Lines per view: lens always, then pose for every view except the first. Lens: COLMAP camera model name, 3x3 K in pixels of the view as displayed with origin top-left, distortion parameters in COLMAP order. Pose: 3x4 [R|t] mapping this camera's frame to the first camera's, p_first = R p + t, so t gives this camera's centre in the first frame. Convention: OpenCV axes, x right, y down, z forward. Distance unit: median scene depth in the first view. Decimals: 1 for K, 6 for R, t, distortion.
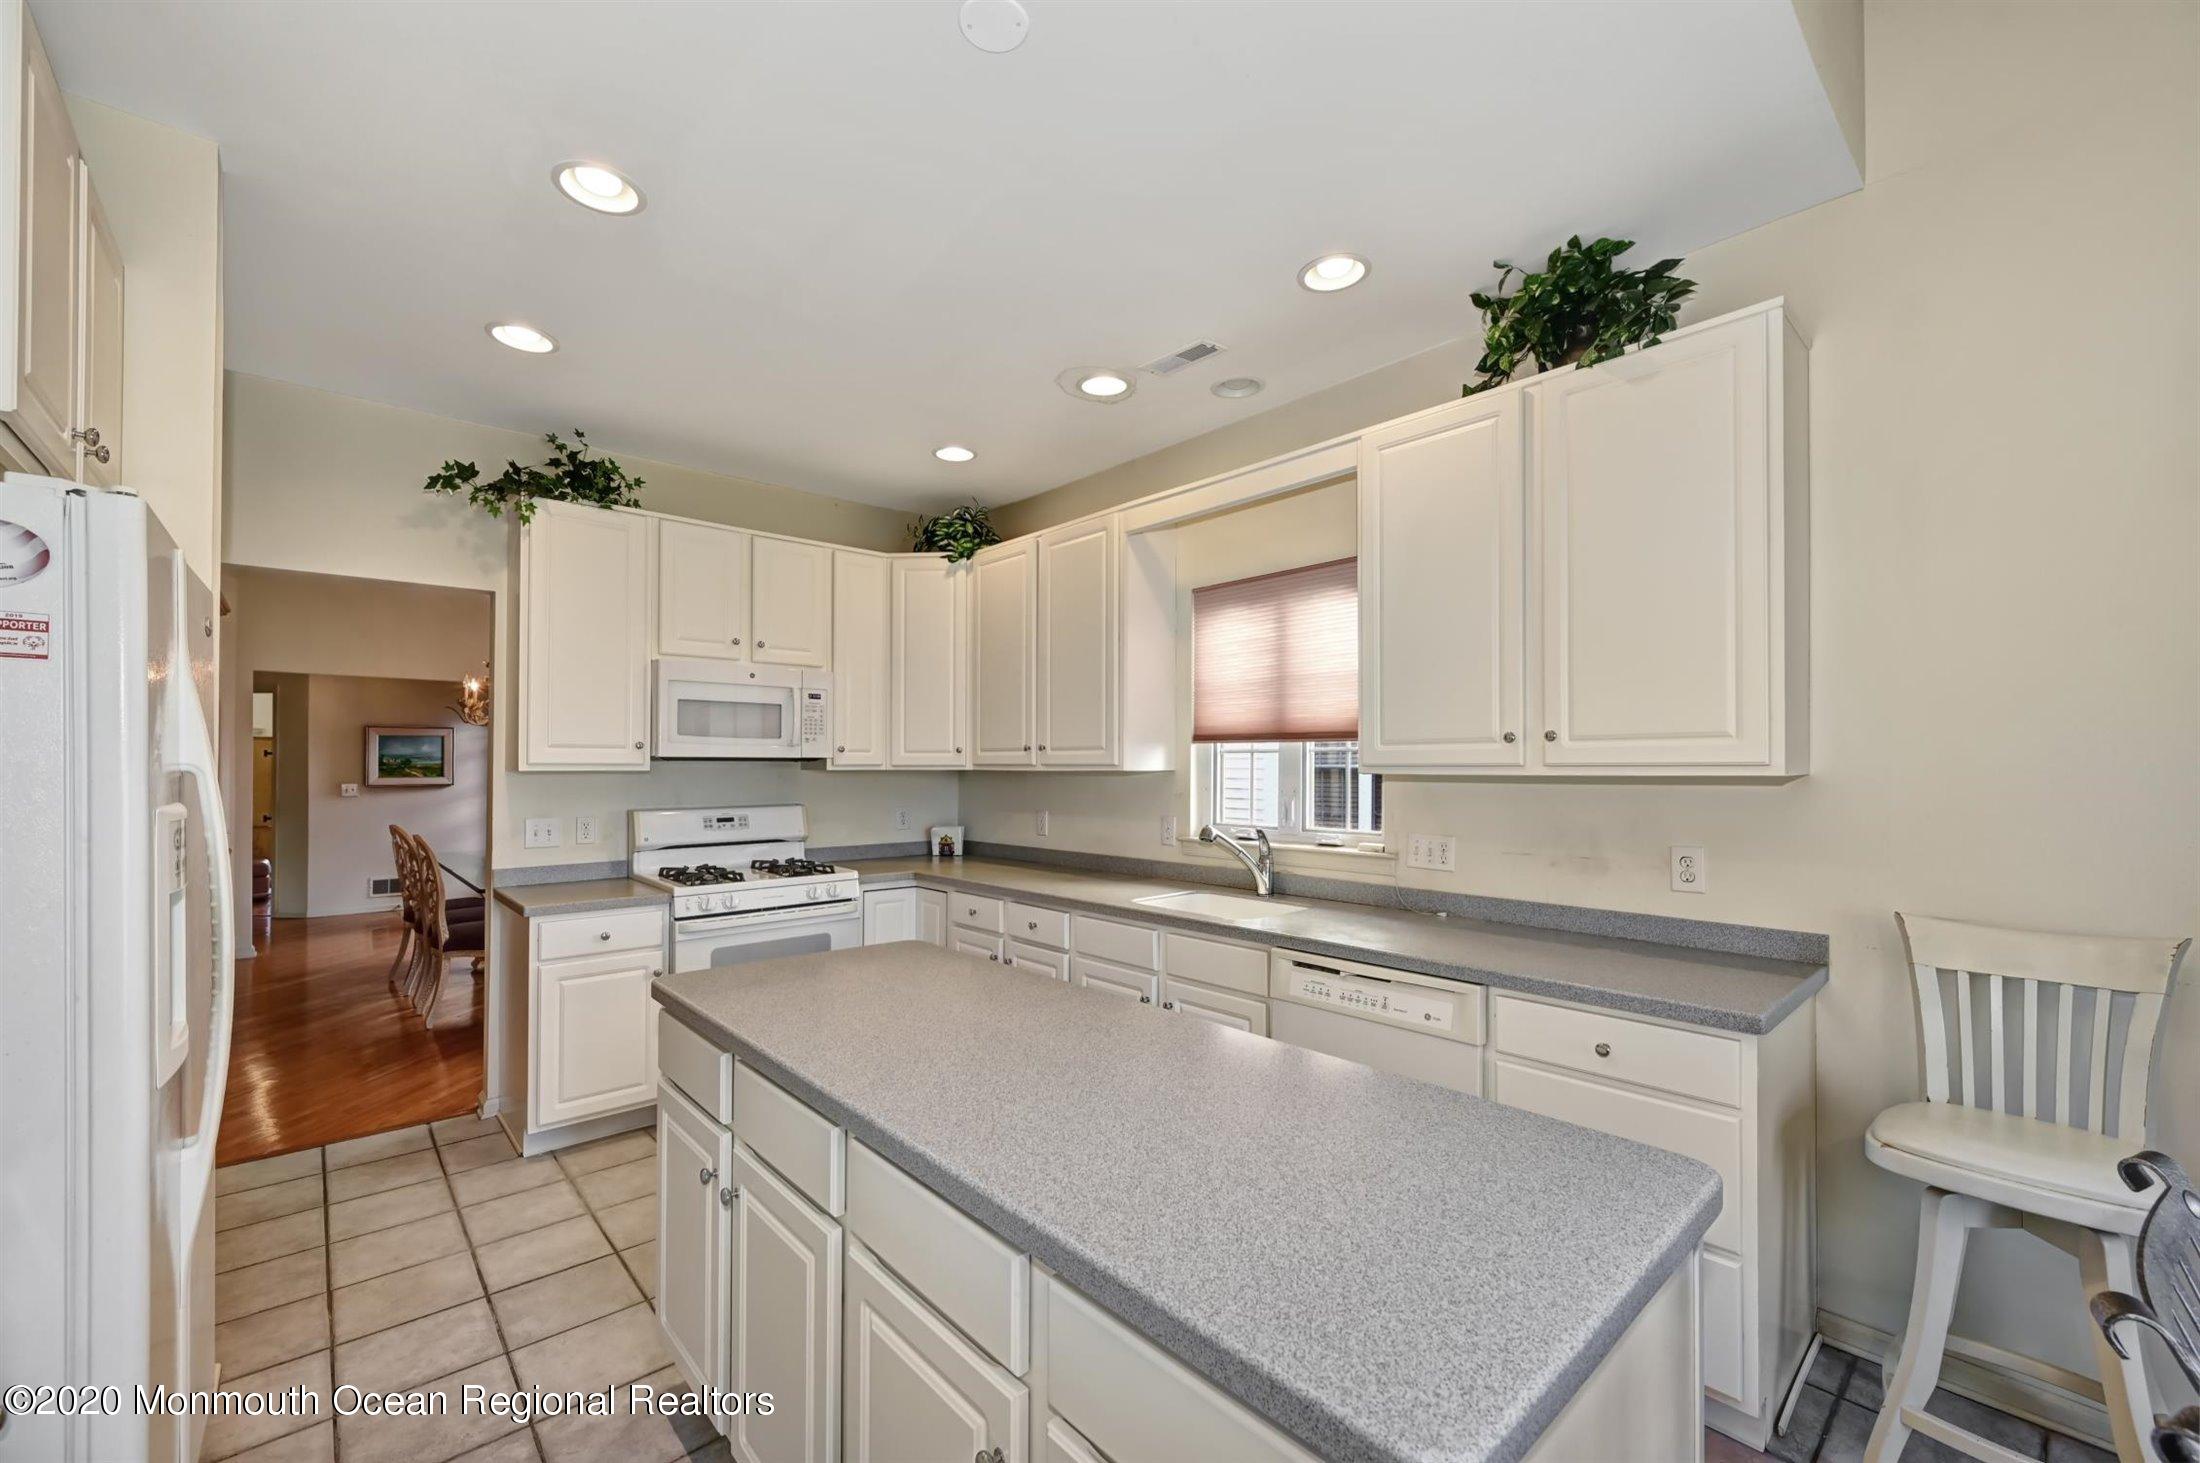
lens RADIAL K [[885.1, 0, 1116.6], [0, 885.1, 754.3], [0, 0, 1]] dist [0.001667, 0.000149]
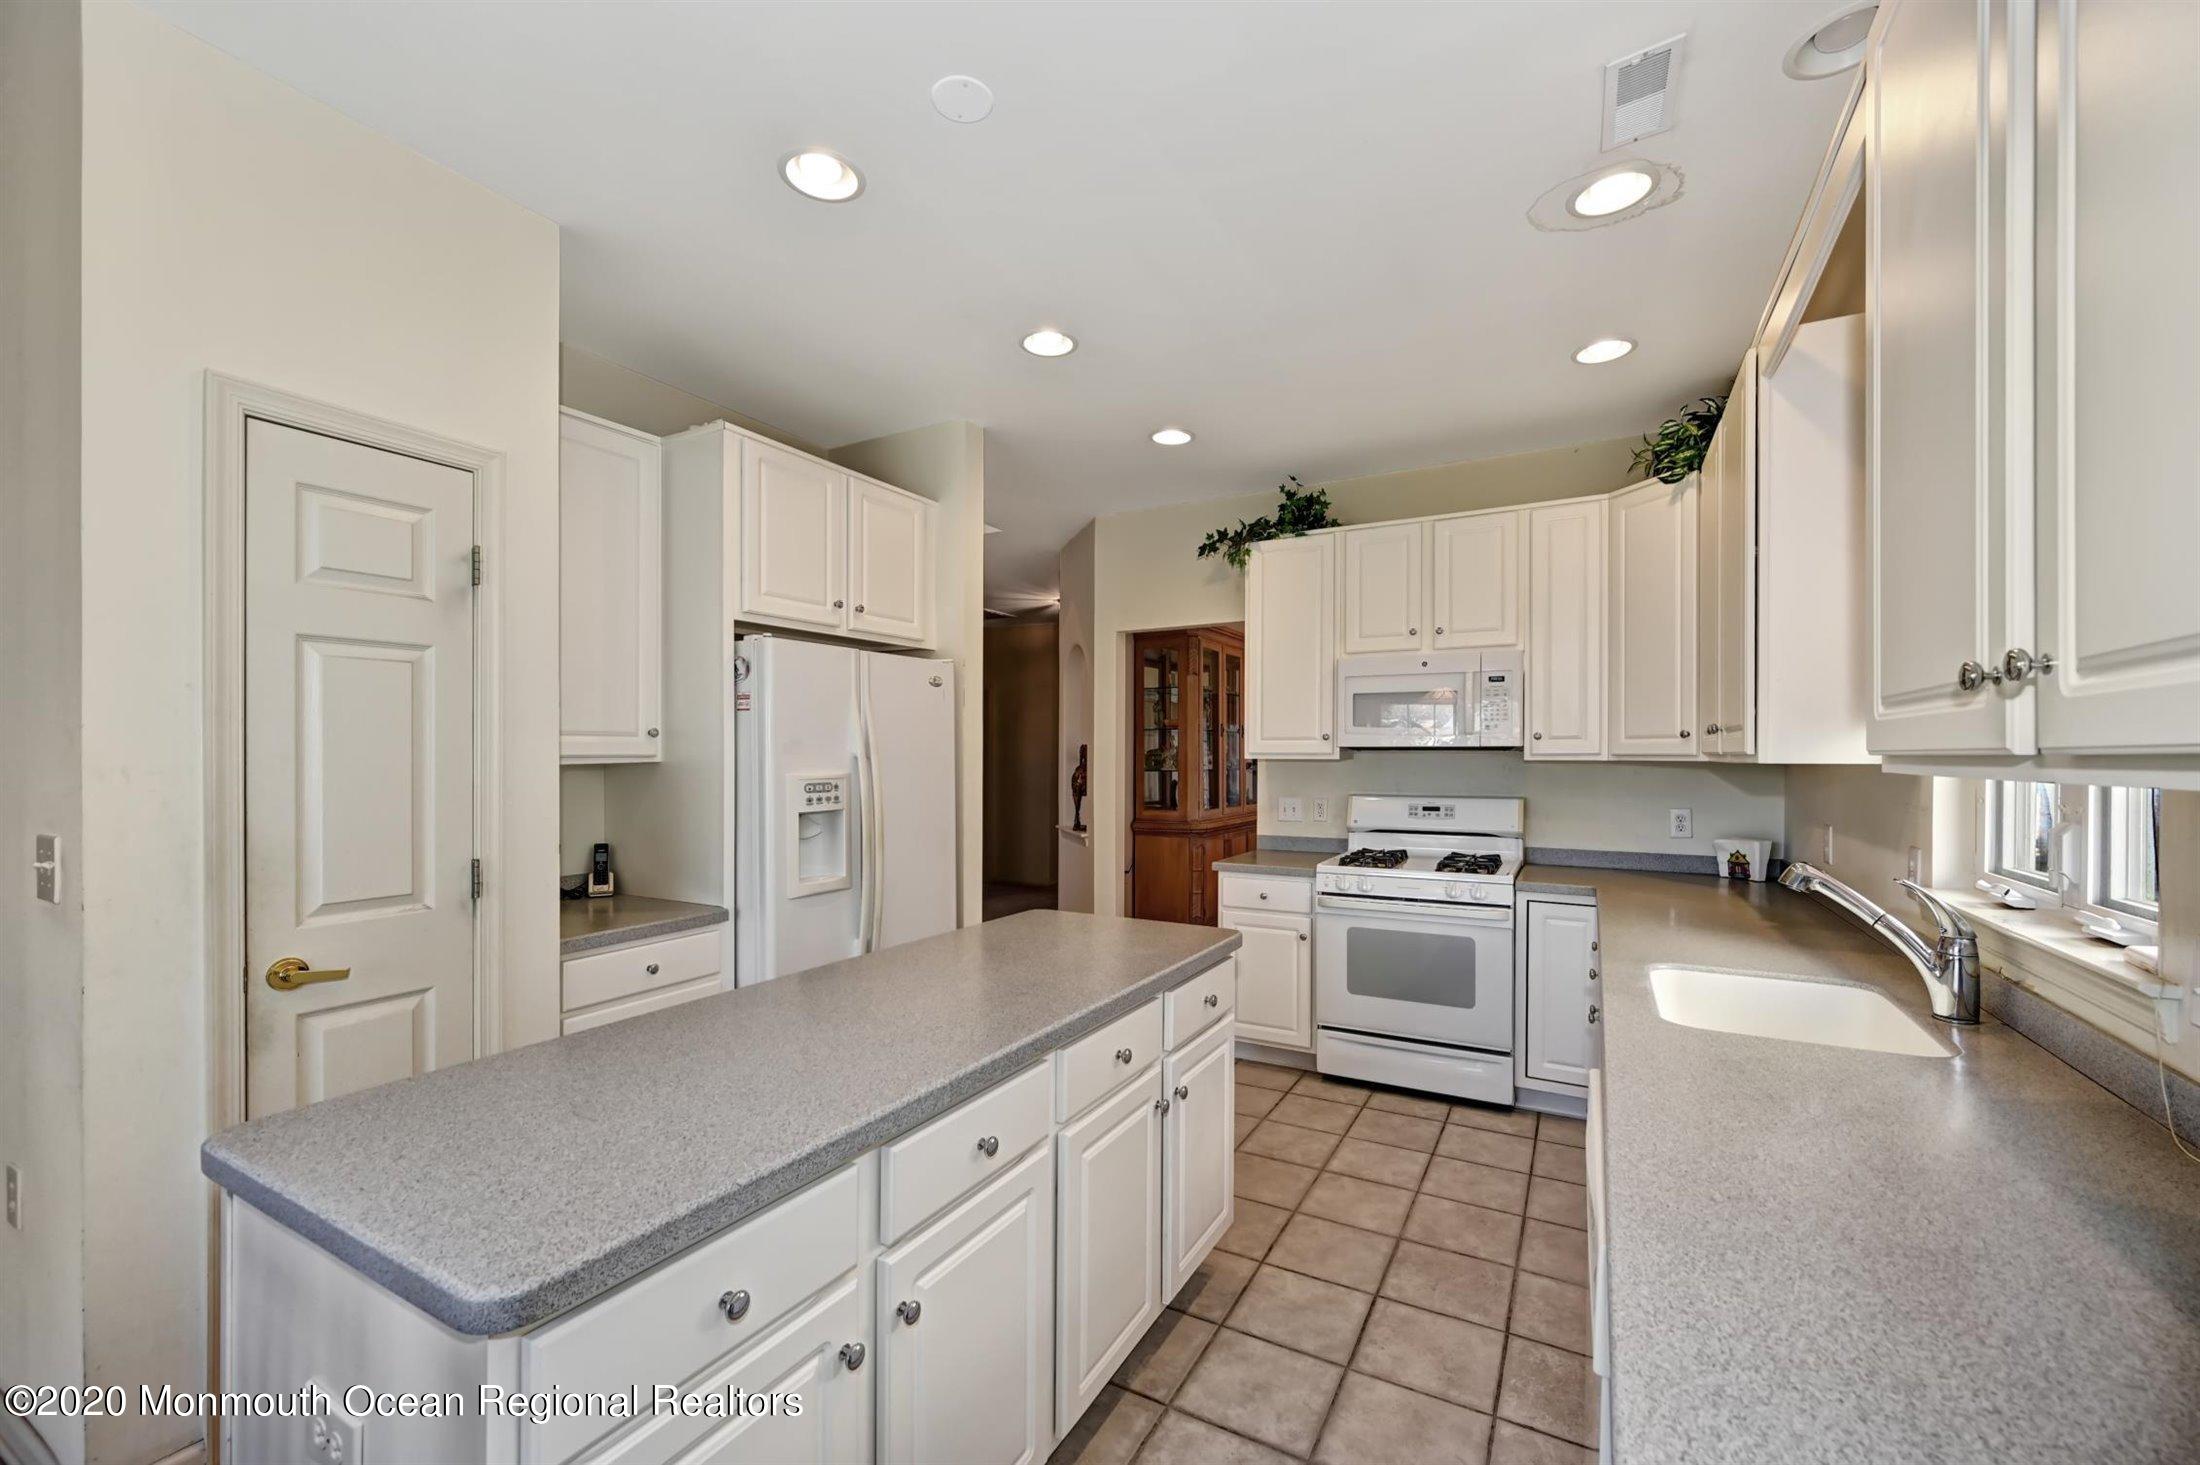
lens RADIAL K [[899.7, 0, 1105.8], [0, 899.7, 751.6], [0, 0, 1]] dist [0.001040, 0.000178]
pose [[0.311567, -0.003206, -0.950219, 0.508949], [0.011331, 0.999936, 0.000342, 0.005466], [0.950157, -0.010874, 0.311583, 0.405531]]
